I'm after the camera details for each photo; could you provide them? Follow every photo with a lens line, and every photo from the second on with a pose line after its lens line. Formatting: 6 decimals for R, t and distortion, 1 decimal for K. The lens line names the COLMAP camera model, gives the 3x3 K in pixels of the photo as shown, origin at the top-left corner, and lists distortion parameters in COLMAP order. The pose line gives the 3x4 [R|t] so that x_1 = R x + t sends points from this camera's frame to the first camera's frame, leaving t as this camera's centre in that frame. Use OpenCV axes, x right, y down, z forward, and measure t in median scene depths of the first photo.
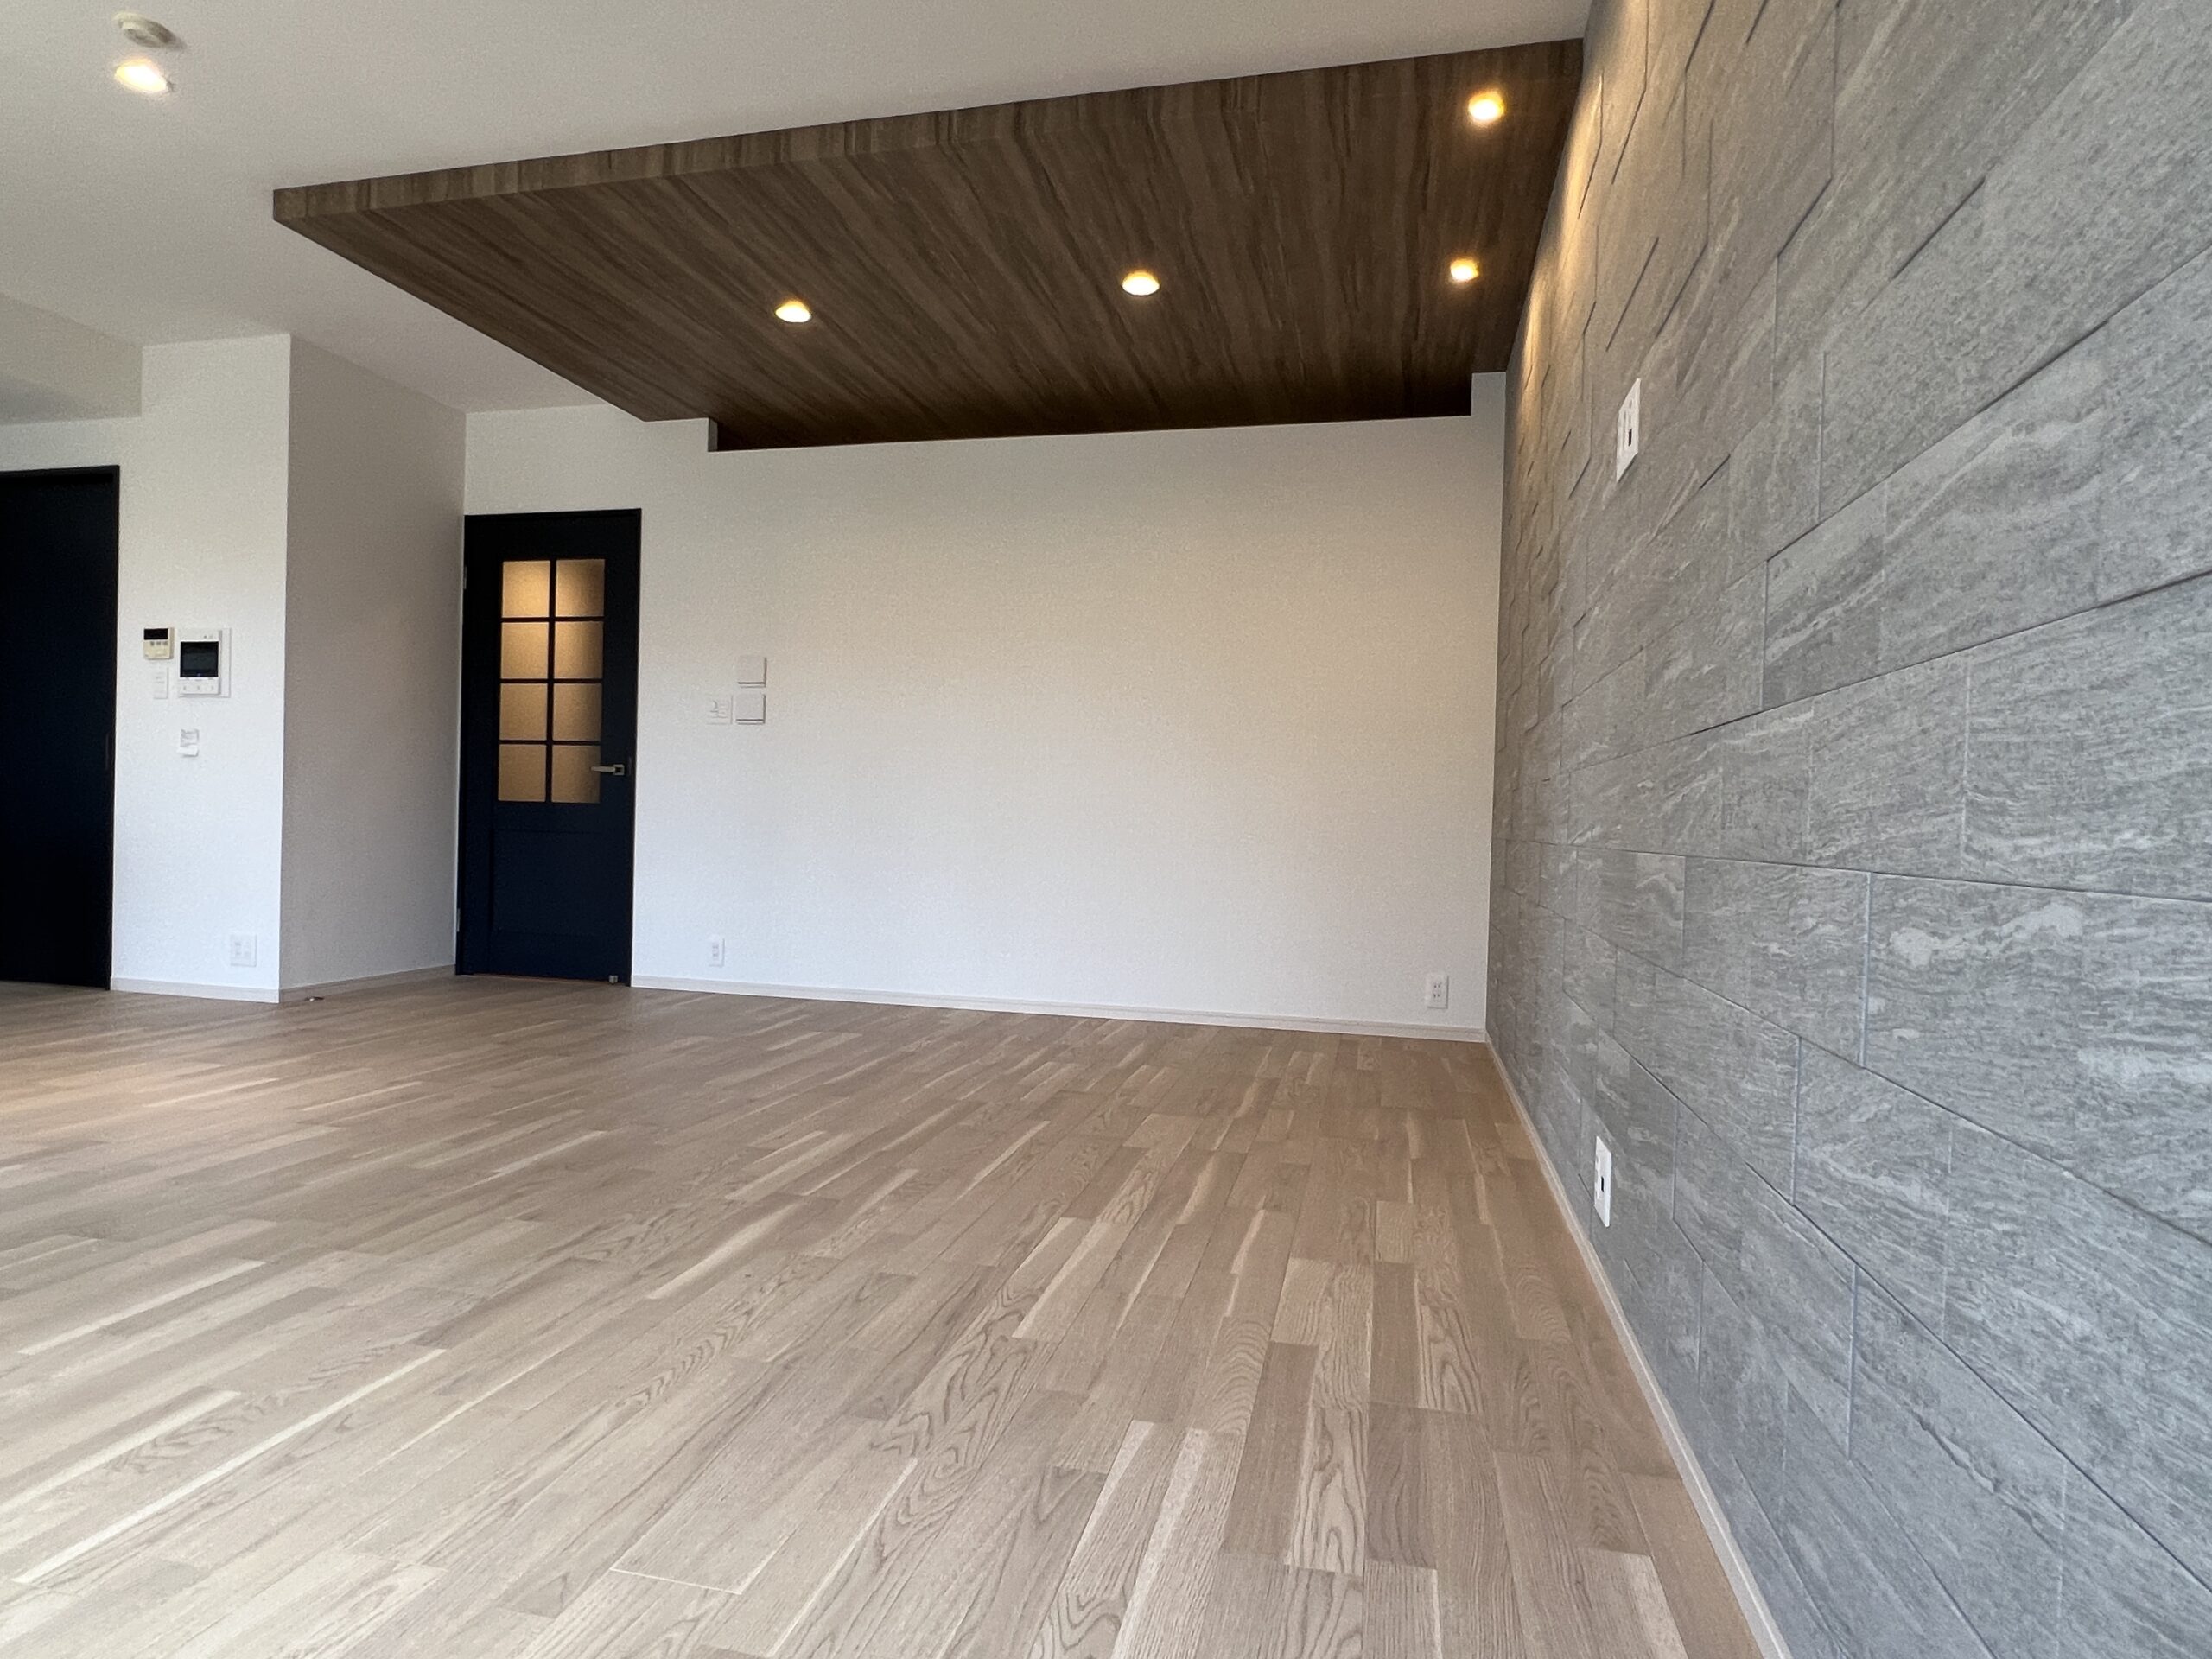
lens RADIAL K [[1243.7, 0, 1100.1], [0, 1243.7, 840.2], [0, 0, 1]] dist [-0.002408, 0.000306]
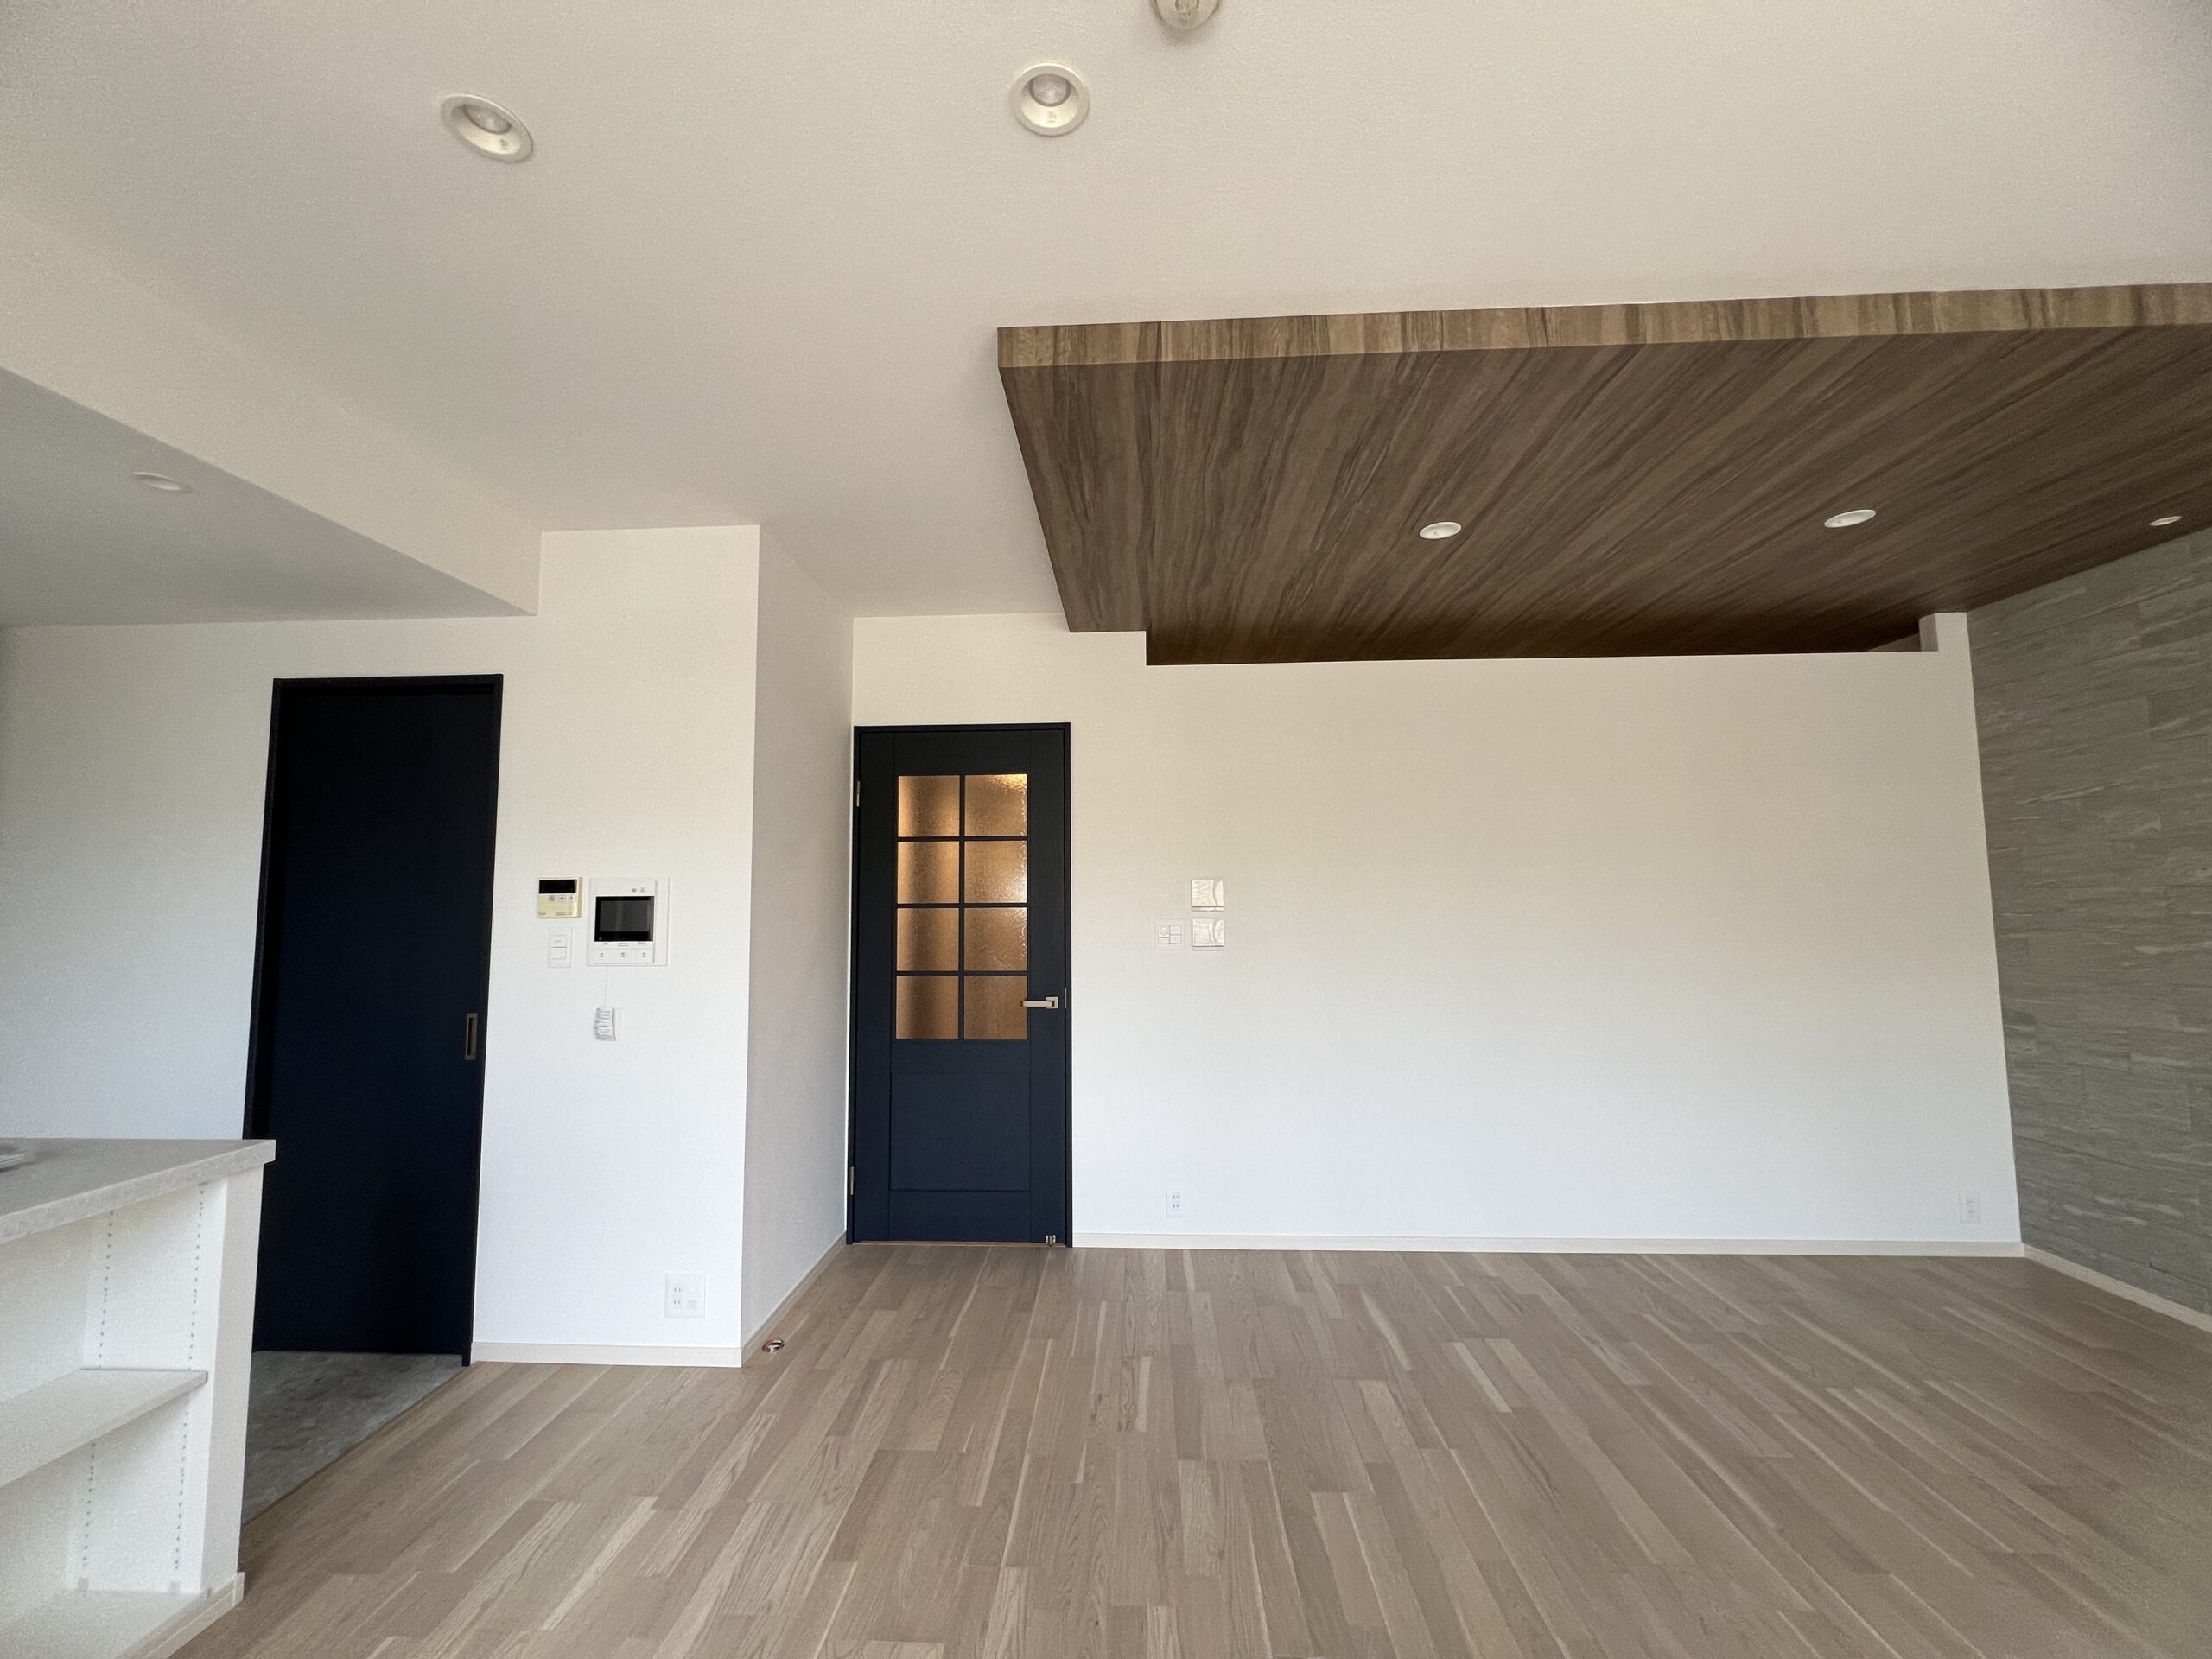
lens RADIAL K [[882.9, 0, 1095.2], [0, 882.9, 829.0], [0, 0, 1]] dist [-0.004580, 0.000613]
pose [[0.981421, -0.019139, 0.190912, -0.544650], [0.036273, 0.995577, -0.086660, -0.144979], [-0.188409, 0.091975, 0.977774, 0.396496]]
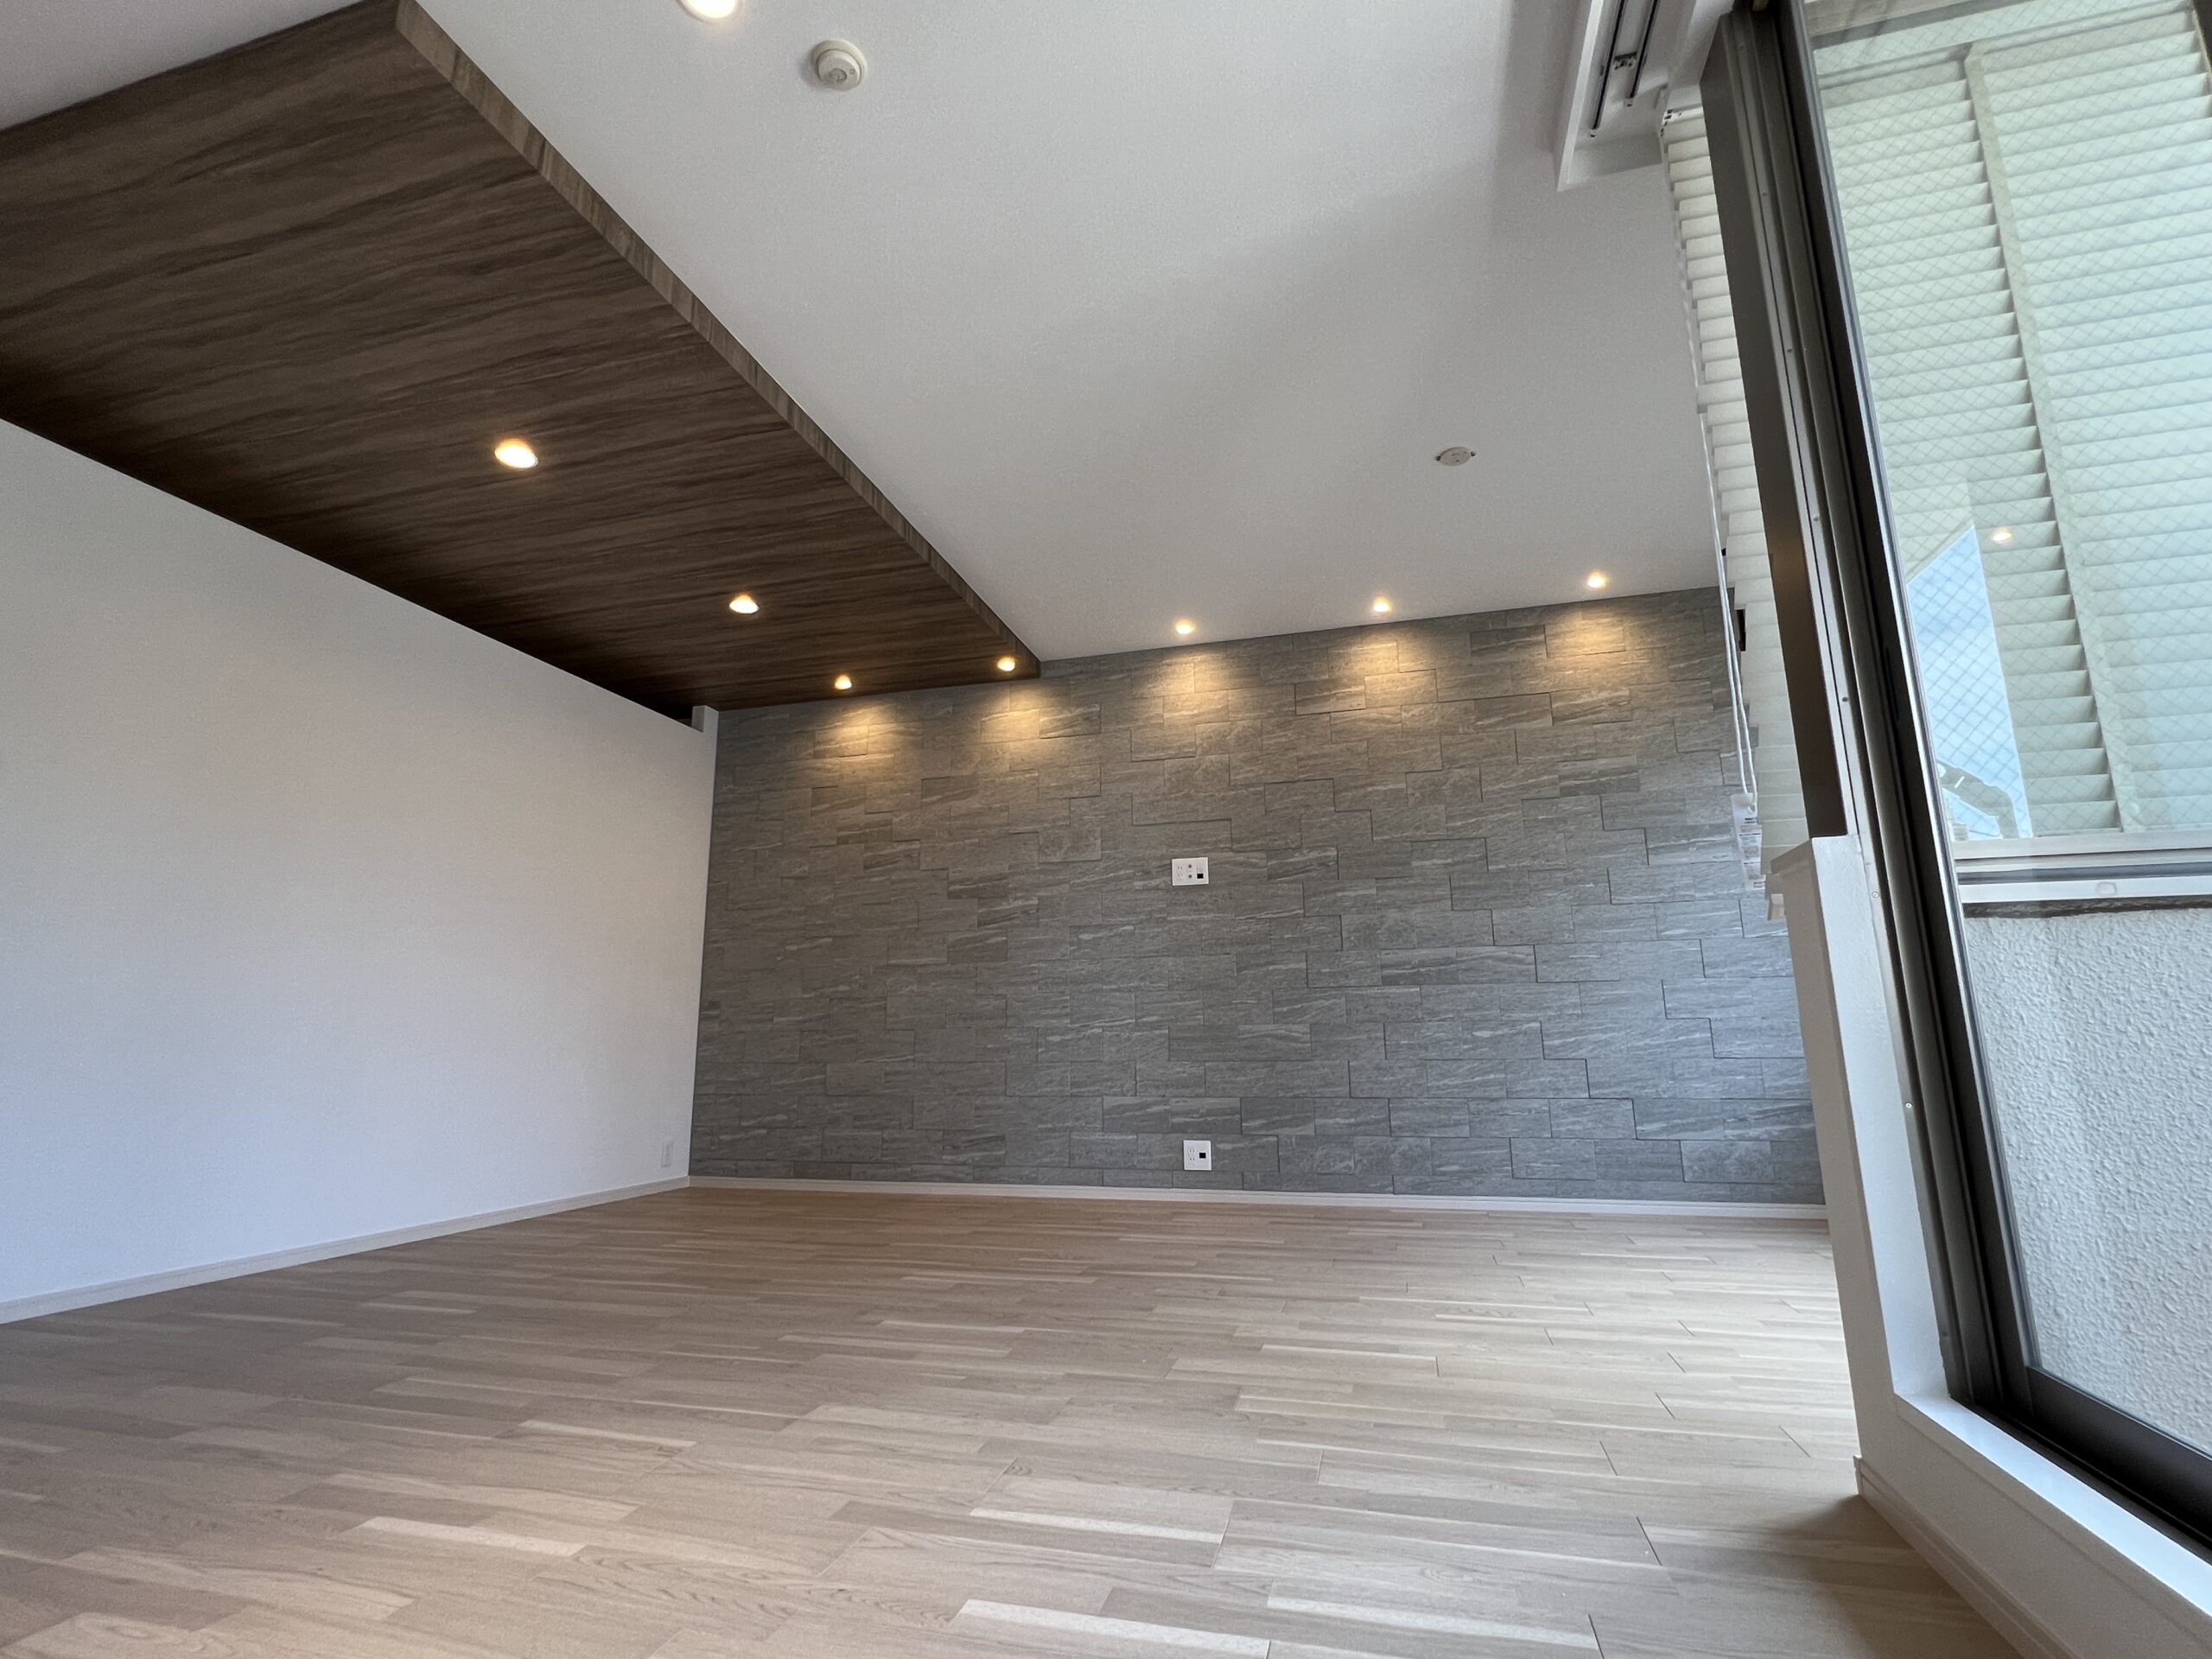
lens RADIAL K [[1058.7, 0, 1088.3], [0, 1058.7, 833.9], [0, 0, 1]] dist [-0.001523, -0.000852]
pose [[0.043761, 0.170676, 0.984355, -0.839080], [0.017938, 0.985006, -0.171587, -0.007713], [-0.998881, 0.025166, 0.040043, 0.495172]]
